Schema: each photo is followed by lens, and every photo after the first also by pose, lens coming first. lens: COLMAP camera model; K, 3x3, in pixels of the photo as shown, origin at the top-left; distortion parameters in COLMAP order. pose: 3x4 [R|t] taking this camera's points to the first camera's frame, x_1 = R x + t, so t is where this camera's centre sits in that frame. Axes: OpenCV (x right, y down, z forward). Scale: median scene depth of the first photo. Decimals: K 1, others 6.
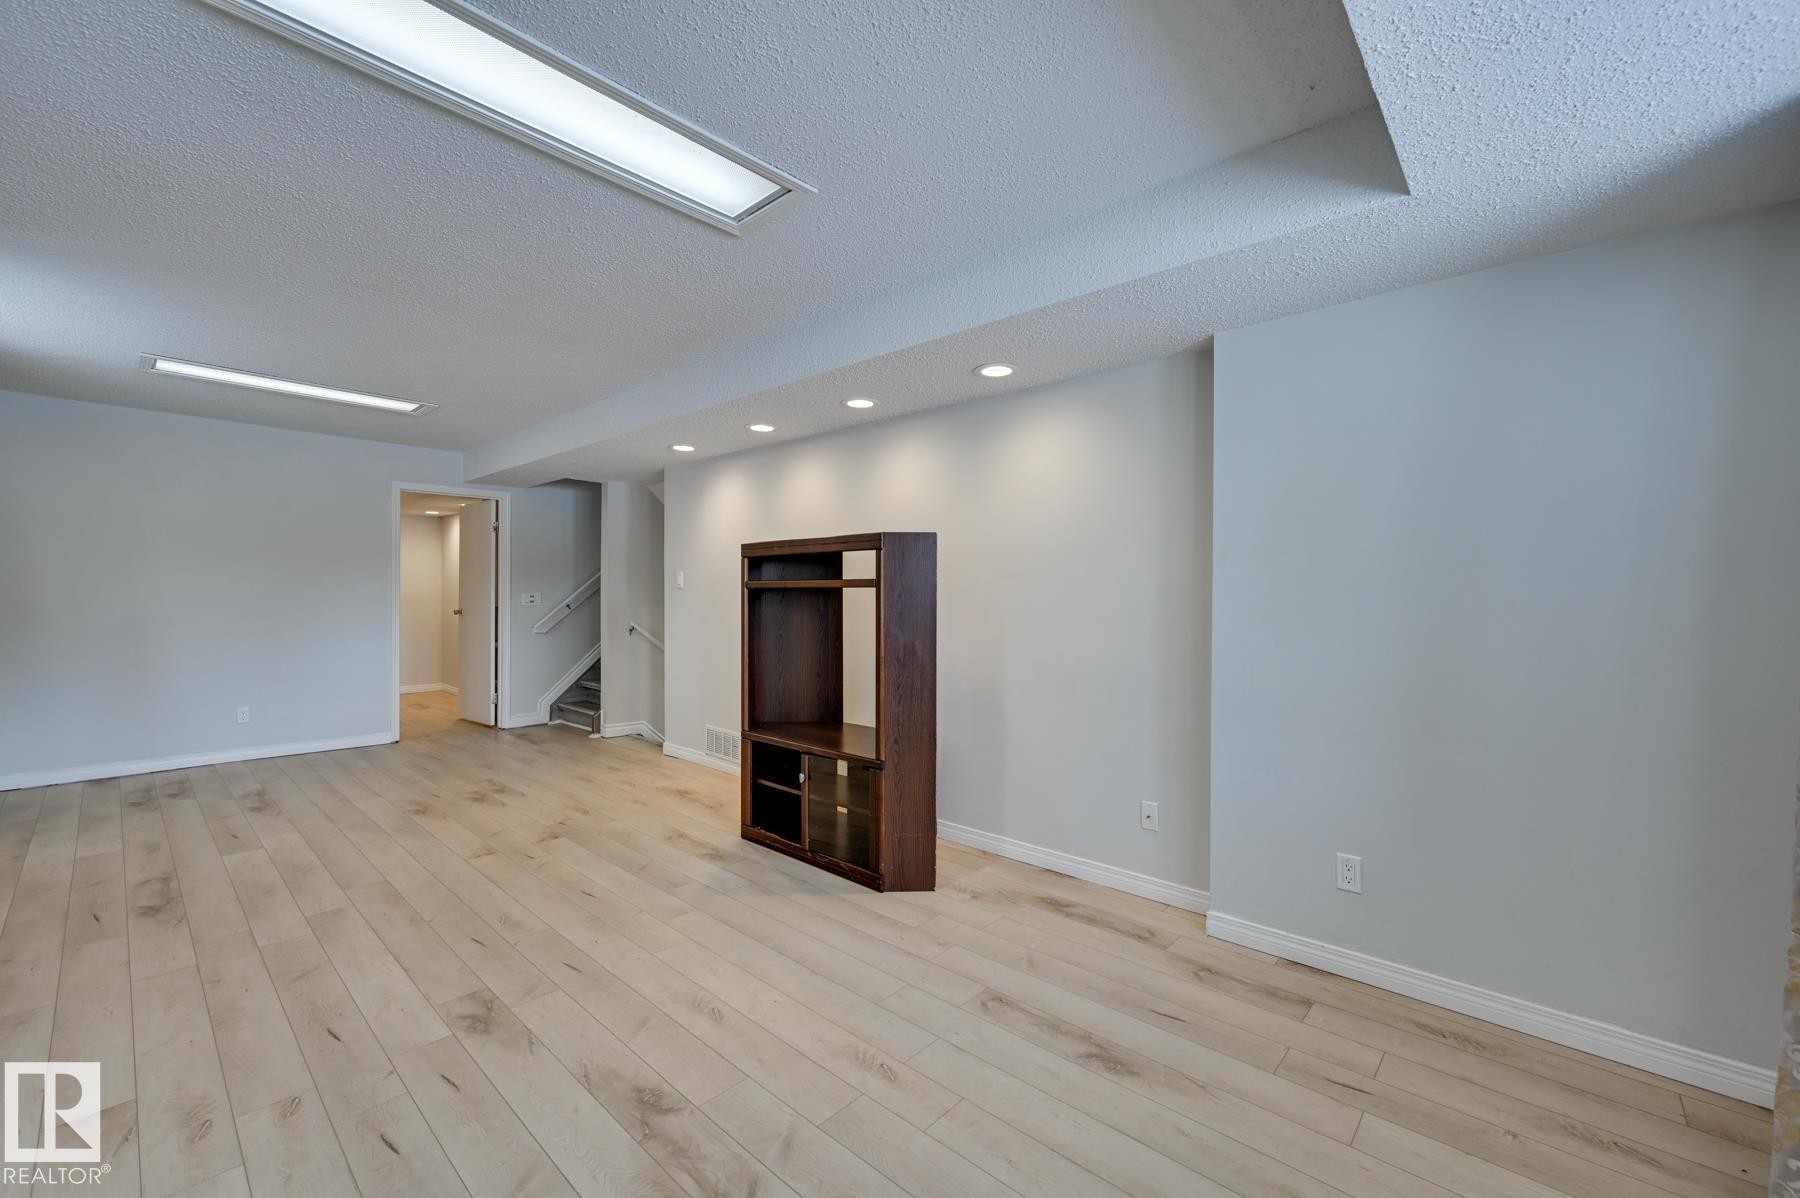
lens RADIAL K [[716.1, 0, 899.9], [0, 716.1, 592.2], [0, 0, 1]] dist [0.001281, 0.000196]
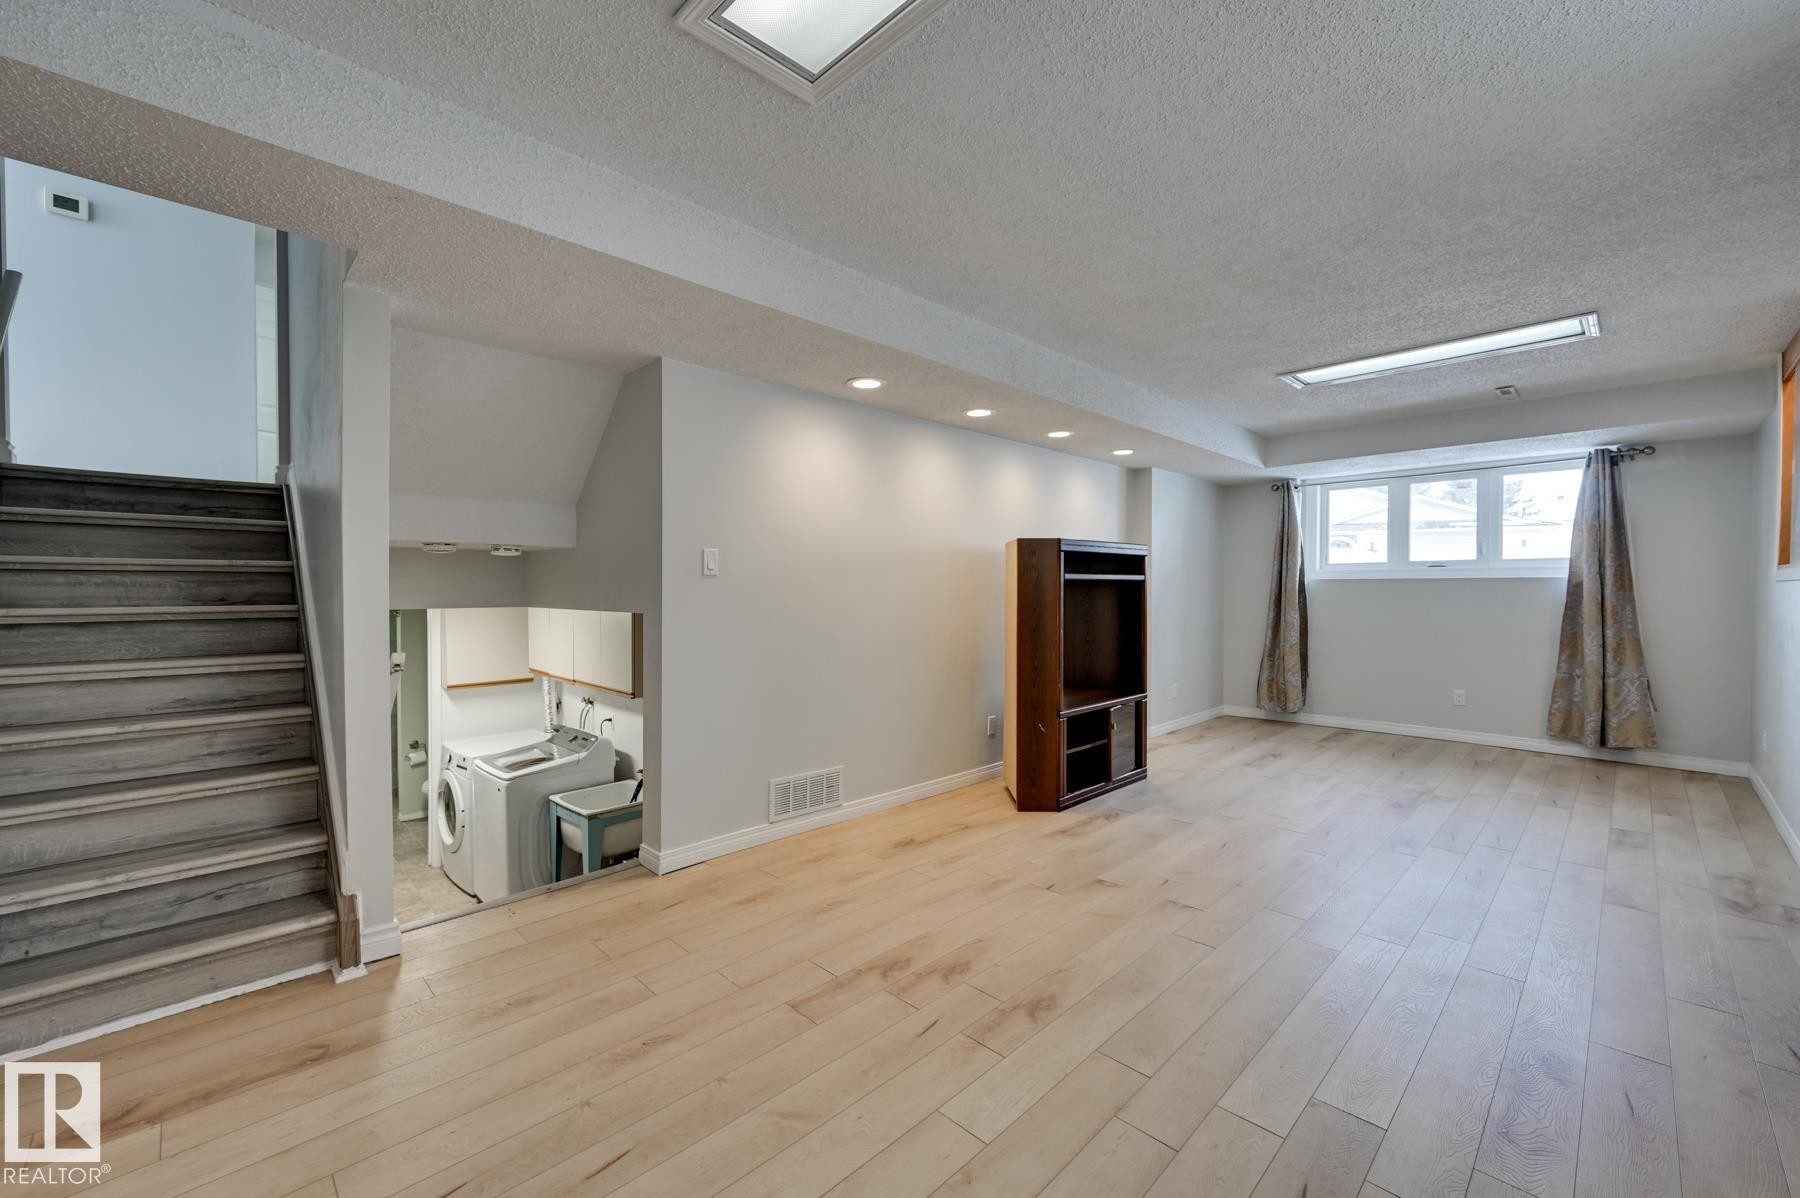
lens RADIAL K [[716.1, 0, 899.9], [0, 716.1, 592.2], [0, 0, 1]] dist [0.001281, 0.000196]
pose [[0.061411, -0.010050, 0.998062, -1.248585], [-0.001461, 0.999947, 0.010159, 0.002742], [-0.998111, -0.002082, 0.061393, 1.123418]]
